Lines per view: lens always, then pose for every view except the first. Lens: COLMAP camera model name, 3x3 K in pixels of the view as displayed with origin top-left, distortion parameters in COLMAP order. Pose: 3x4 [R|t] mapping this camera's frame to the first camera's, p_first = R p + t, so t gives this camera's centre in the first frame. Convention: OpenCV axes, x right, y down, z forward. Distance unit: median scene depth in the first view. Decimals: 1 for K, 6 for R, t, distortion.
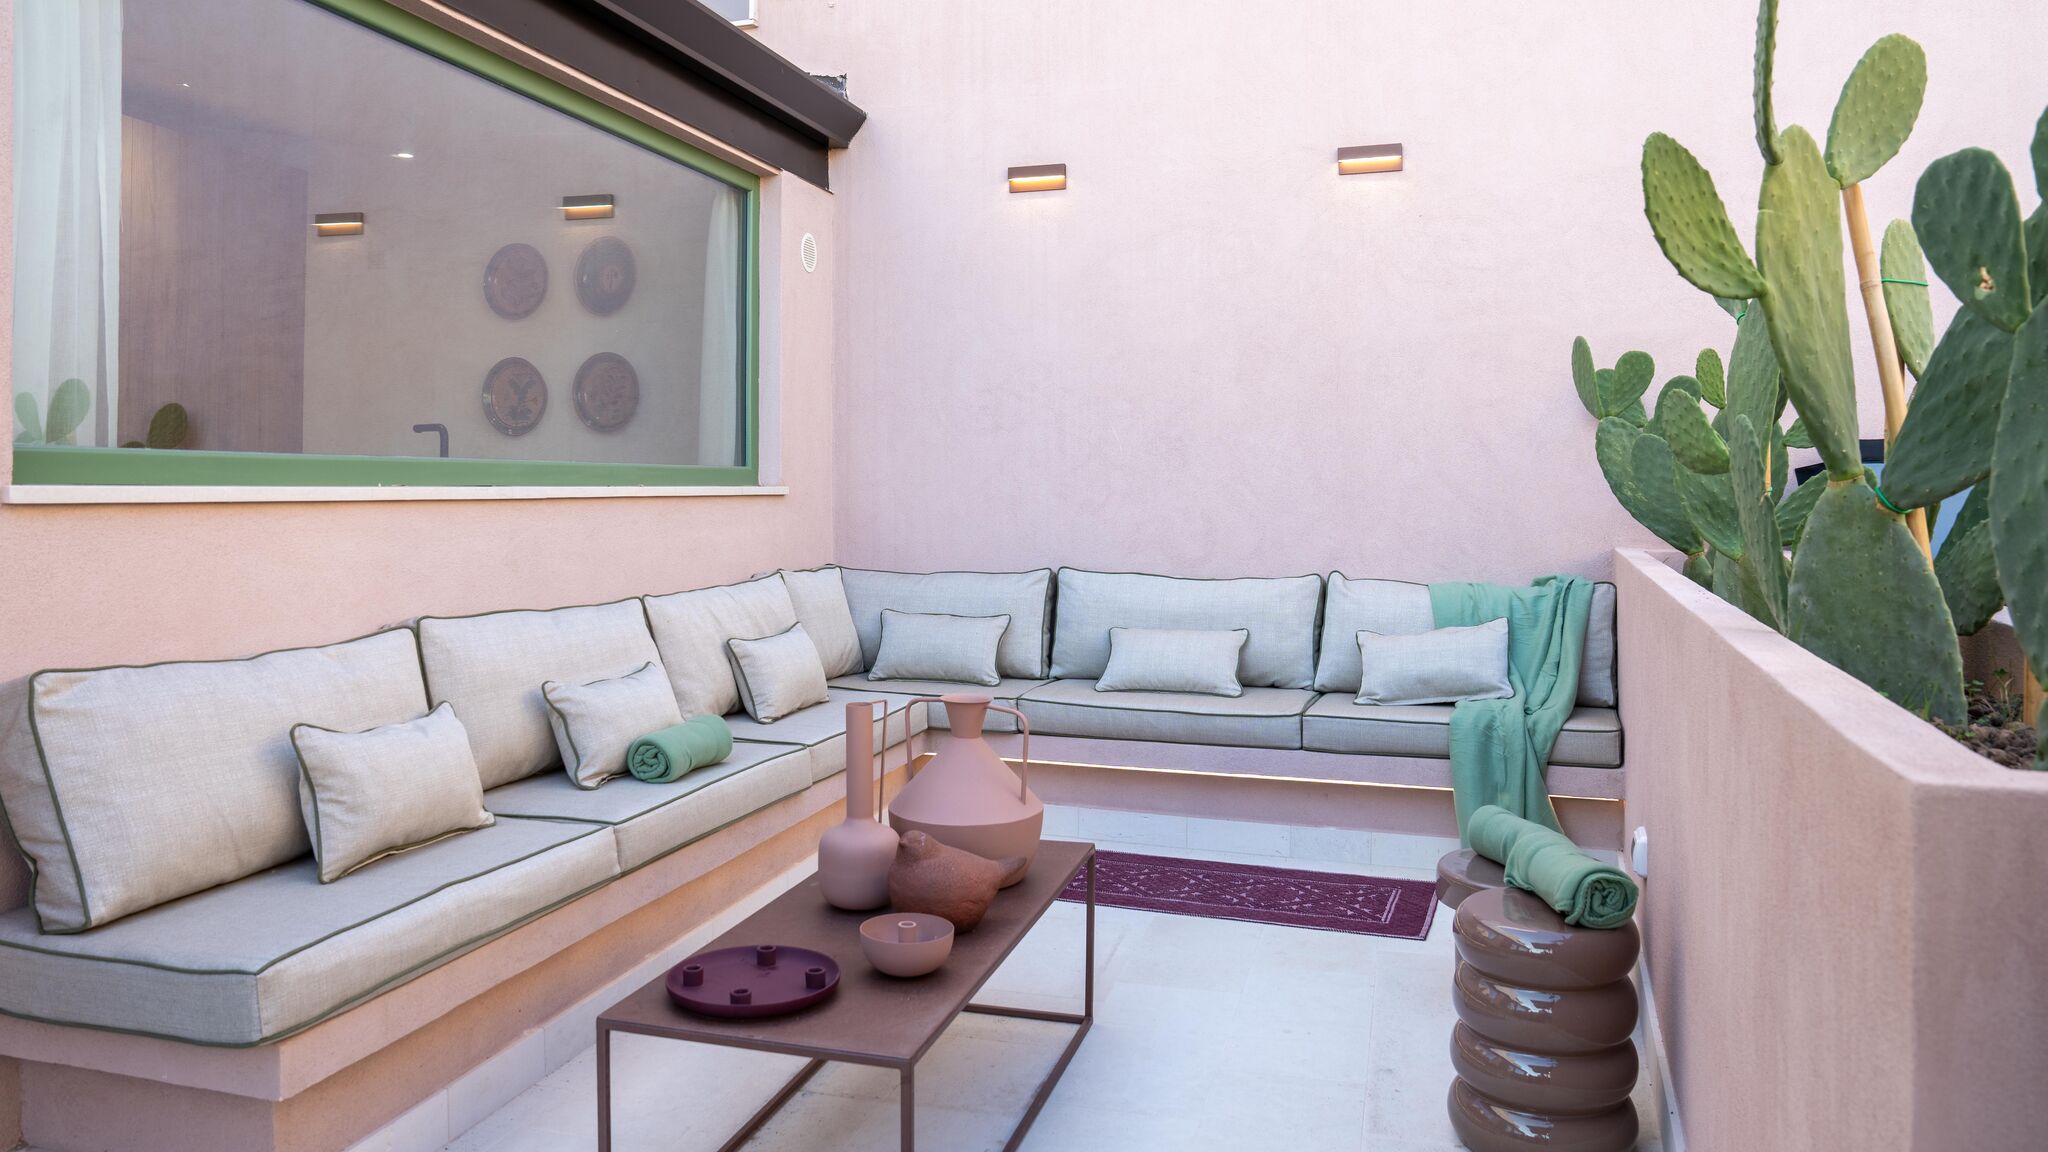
lens RADIAL K [[1433.2, 0, 1024.4], [0, 1433.2, 496.5], [0, 0, 1]] dist [-0.103700, 0.064456]
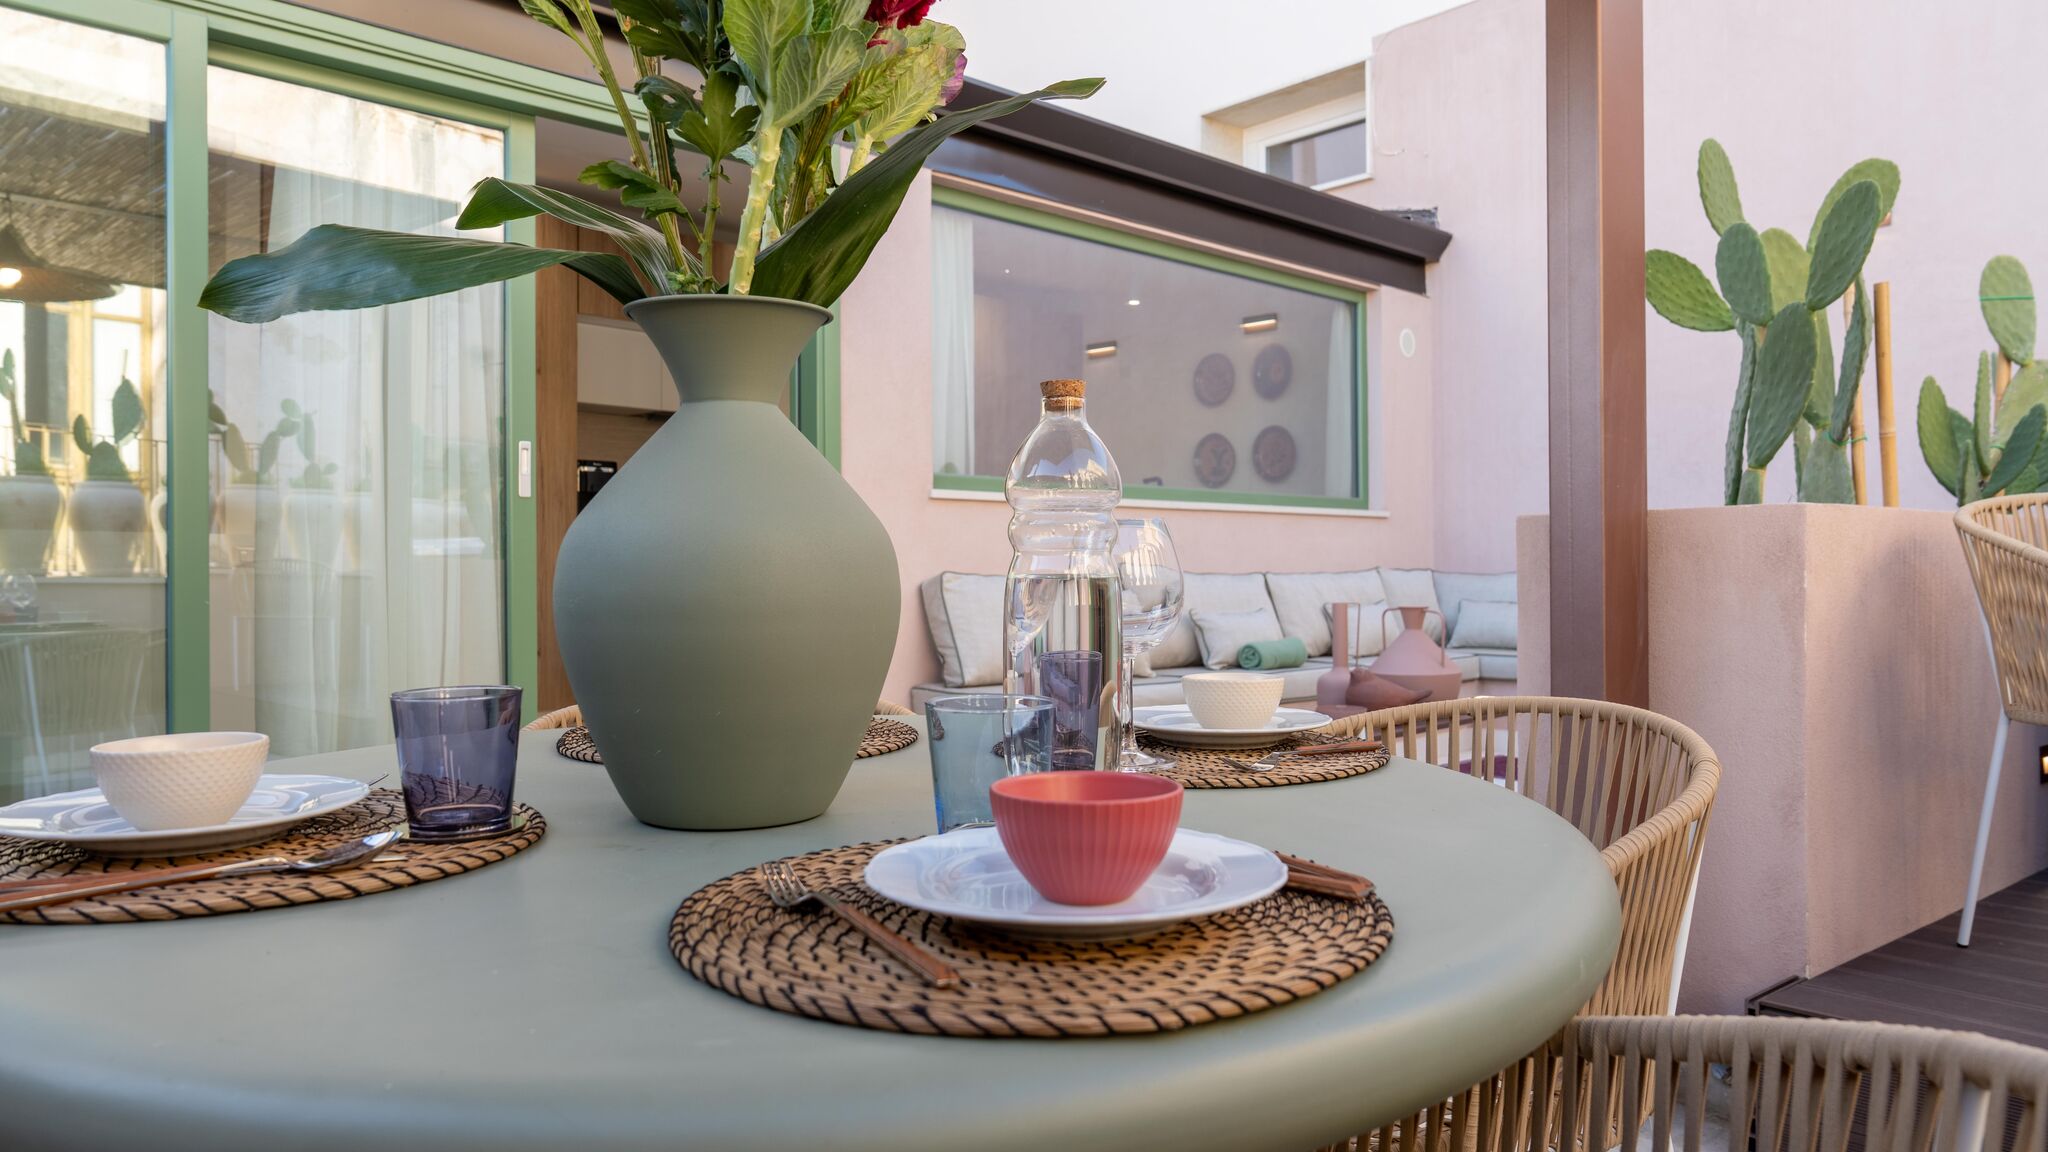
lens RADIAL K [[1387.4, 0, 1024.0], [0, 1387.4, 576.0], [0, 0, 1]] dist [-0.002253, 0.002033]
pose [[0.857823, -0.009585, -0.513856, 0.259478], [0.007130, 0.999952, -0.006750, 0.072636], [0.513896, 0.002126, 0.857850, -0.406381]]
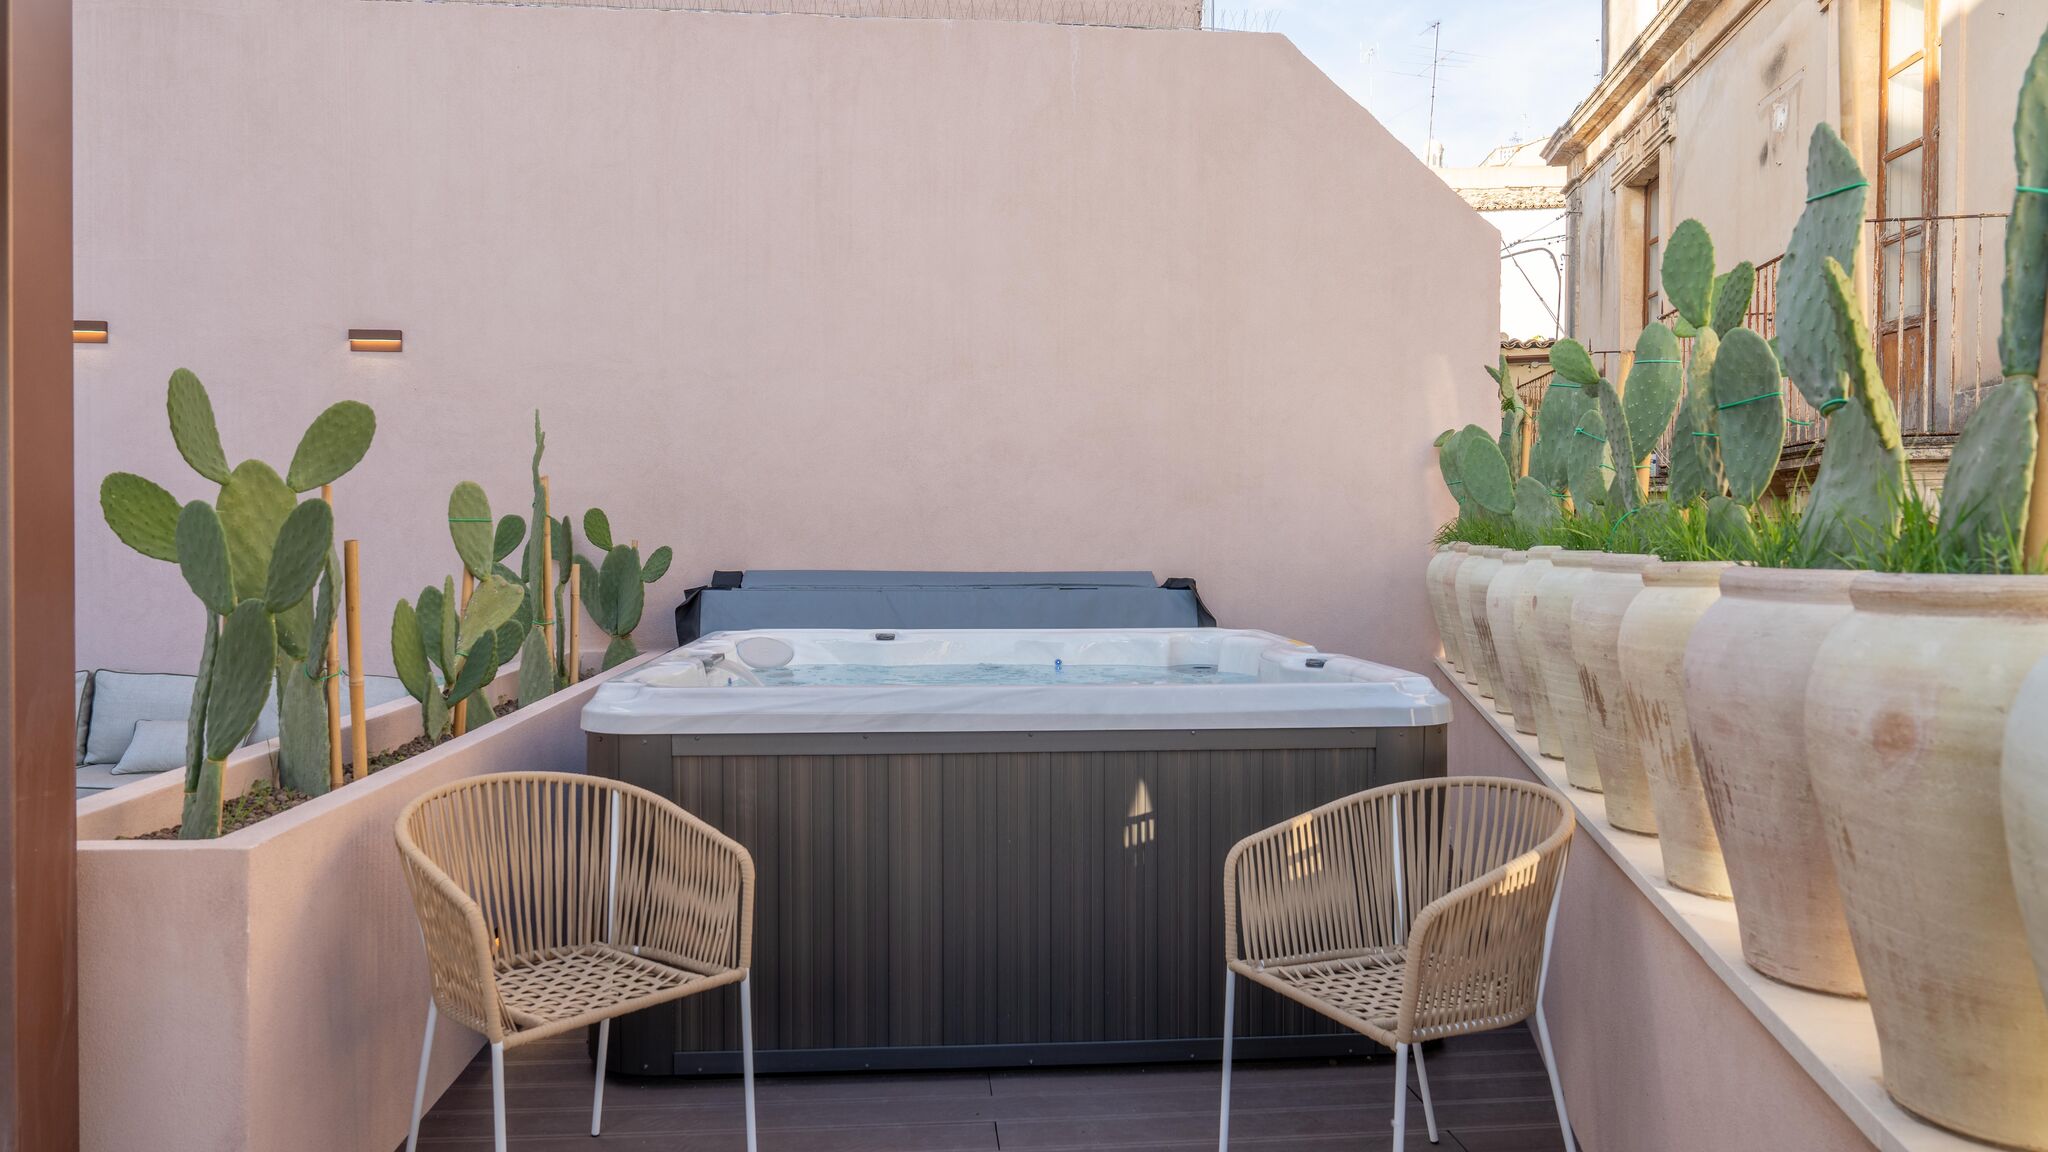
lens RADIAL K [[1387.4, 0, 1024.0], [0, 1387.4, 576.0], [0, 0, 1]] dist [-0.002253, 0.002033]
pose [[0.914702, -0.002149, 0.404123, 0.298868], [-0.008278, 0.999676, 0.024052, -0.069635], [-0.404044, -0.025346, 0.914388, -0.399163]]
